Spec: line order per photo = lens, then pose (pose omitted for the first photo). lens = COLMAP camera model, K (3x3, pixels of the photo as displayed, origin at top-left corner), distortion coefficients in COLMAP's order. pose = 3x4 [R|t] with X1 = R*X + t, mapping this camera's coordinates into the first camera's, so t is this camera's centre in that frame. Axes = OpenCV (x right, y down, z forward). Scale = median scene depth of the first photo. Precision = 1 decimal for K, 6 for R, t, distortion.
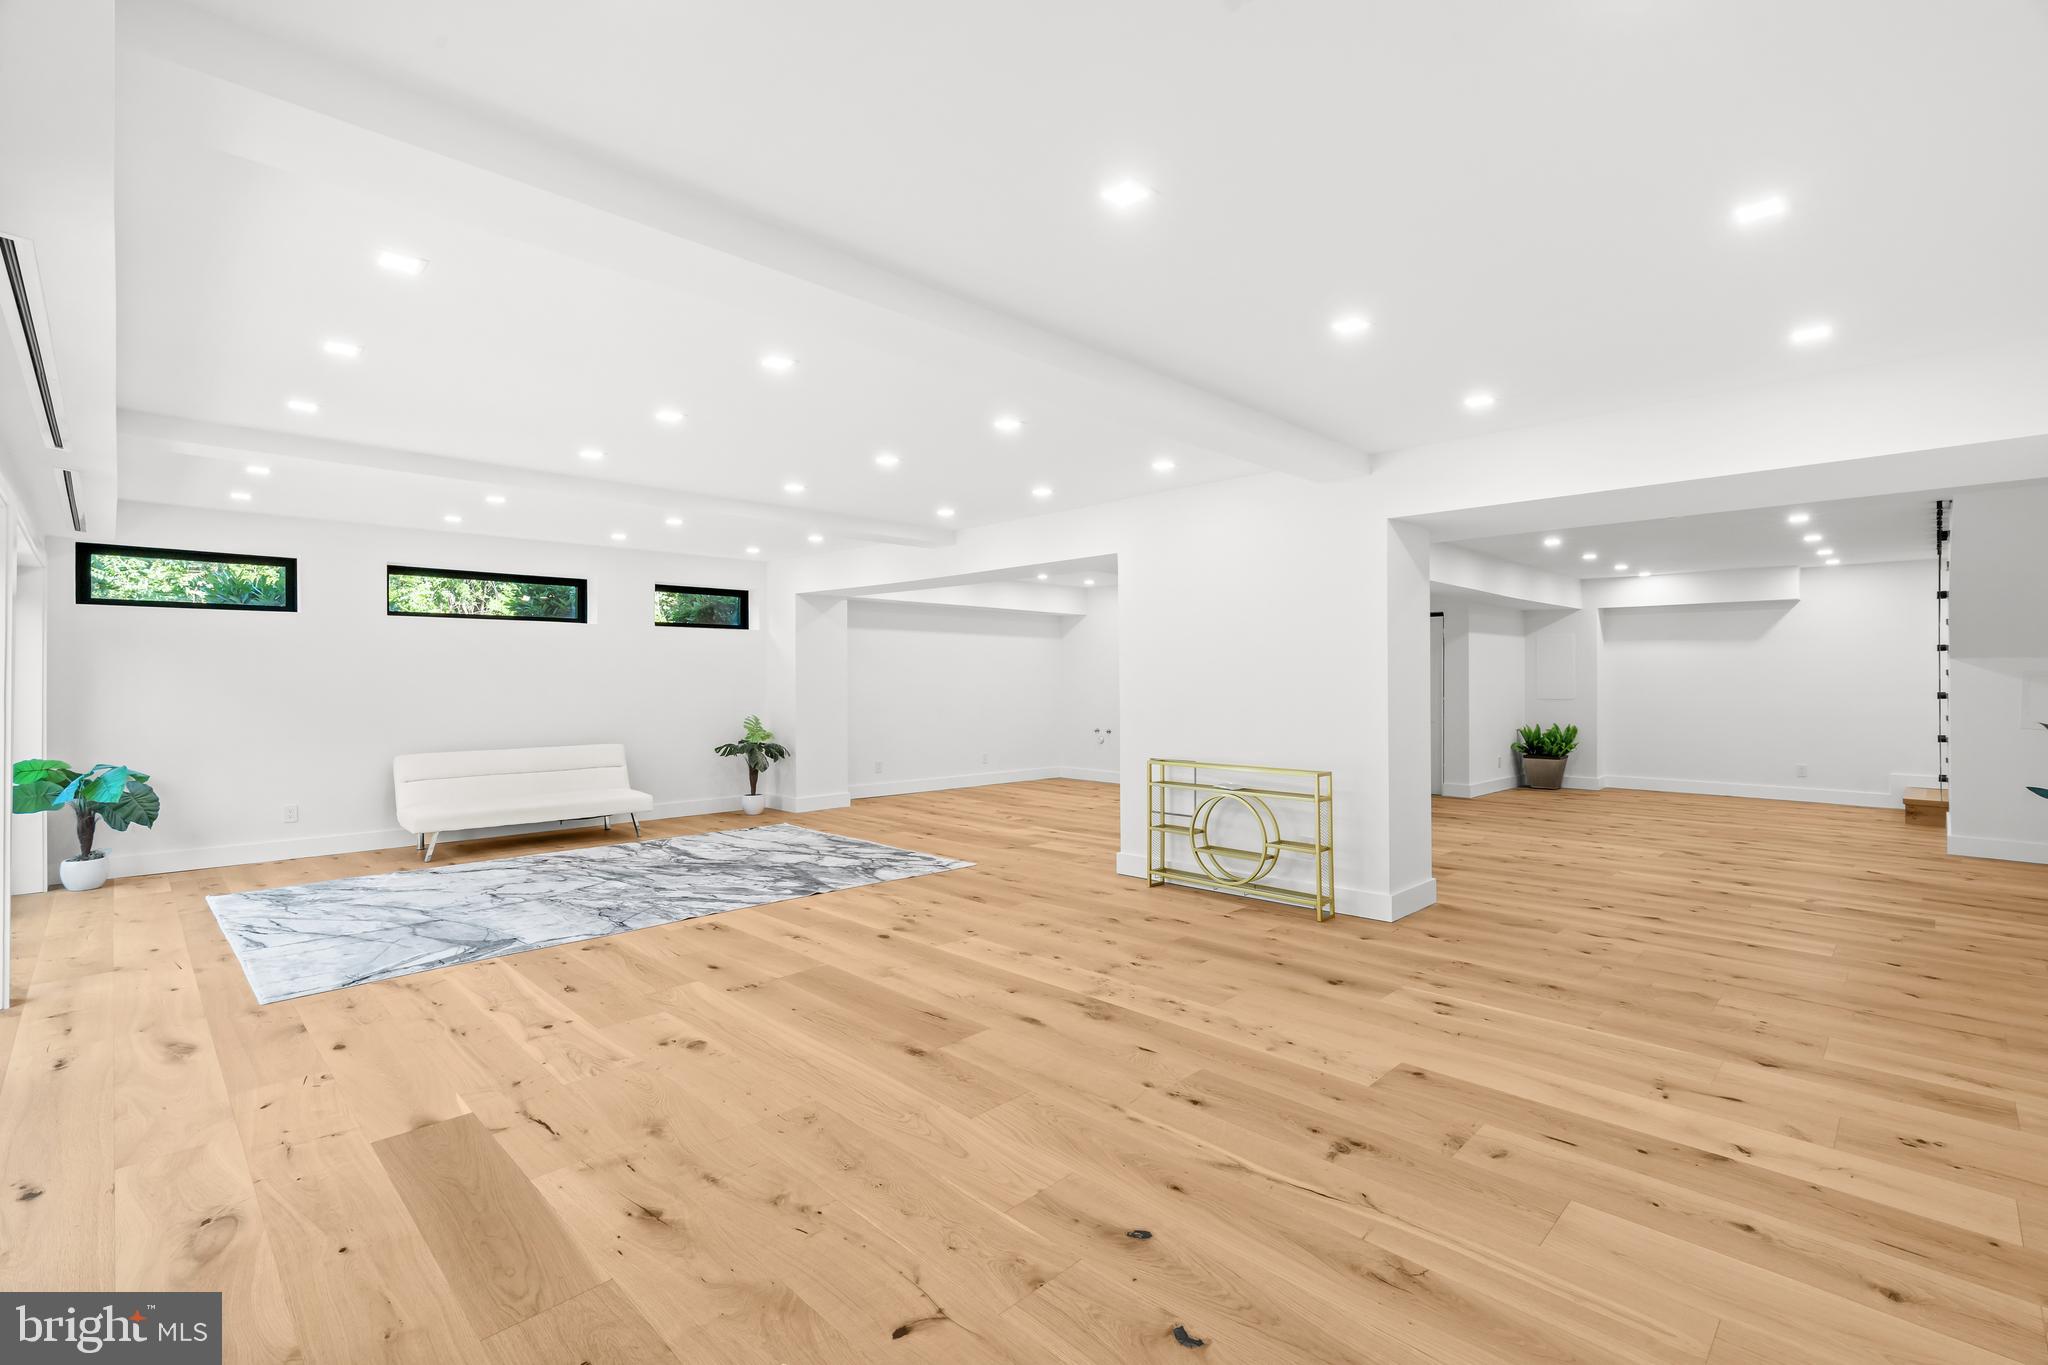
lens RADIAL K [[936.0, 0, 1018.9], [0, 936.0, 691.8], [0, 0, 1]] dist [-0.001174, 0.001143]
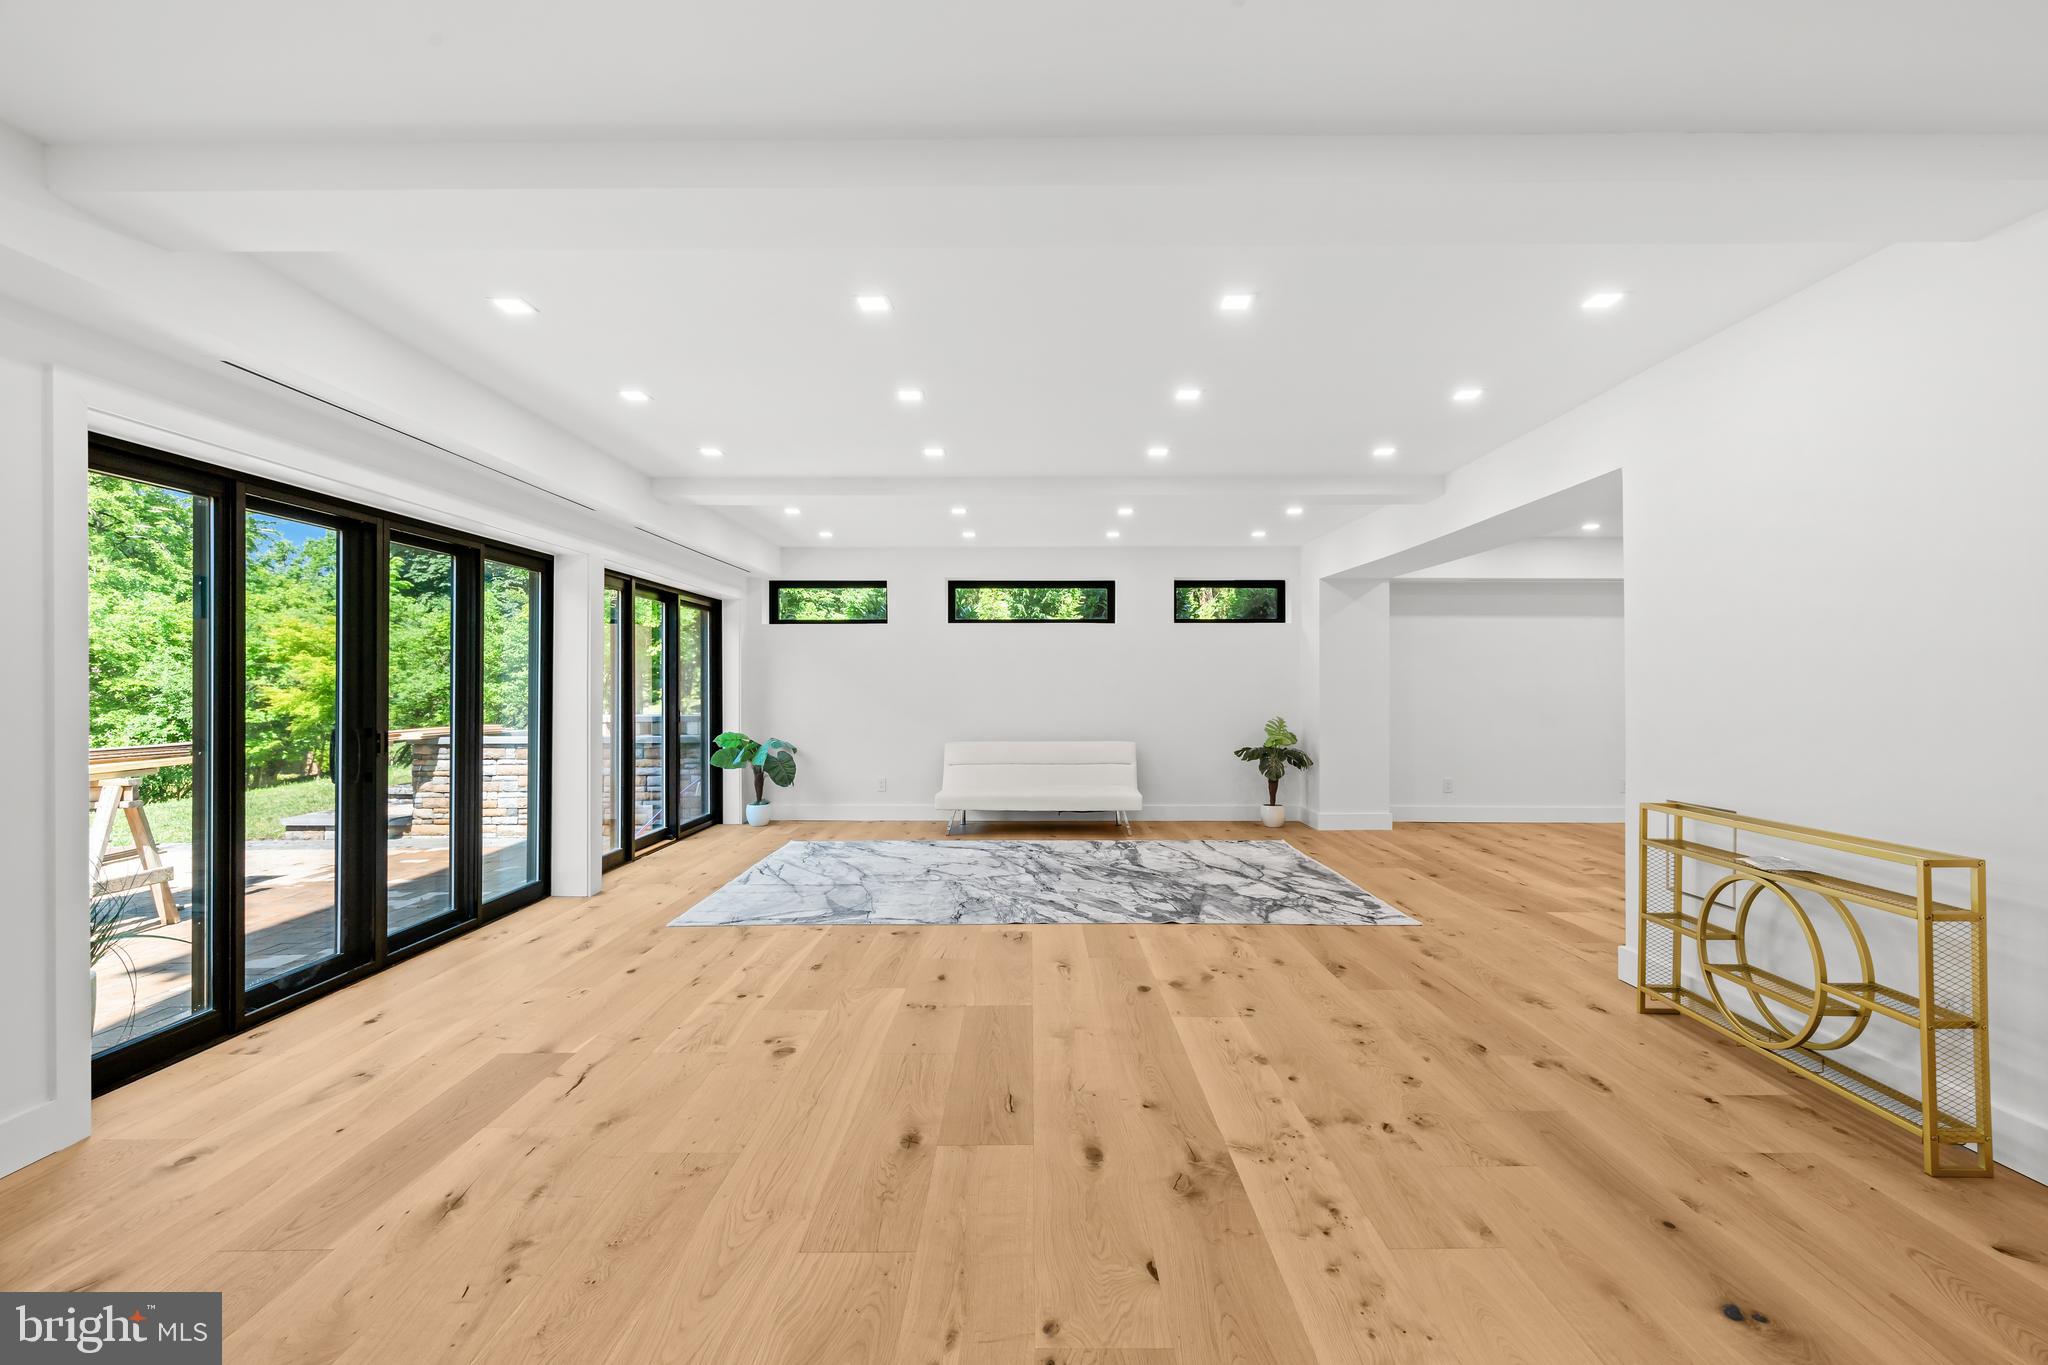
lens RADIAL K [[936.0, 0, 1018.9], [0, 936.0, 691.8], [0, 0, 1]] dist [-0.001174, 0.001143]
pose [[0.700251, 0.005749, -0.713874, 0.374442], [-0.010431, 0.999943, -0.002179, 0.010967], [0.713821, 0.008972, 0.700271, 0.385032]]
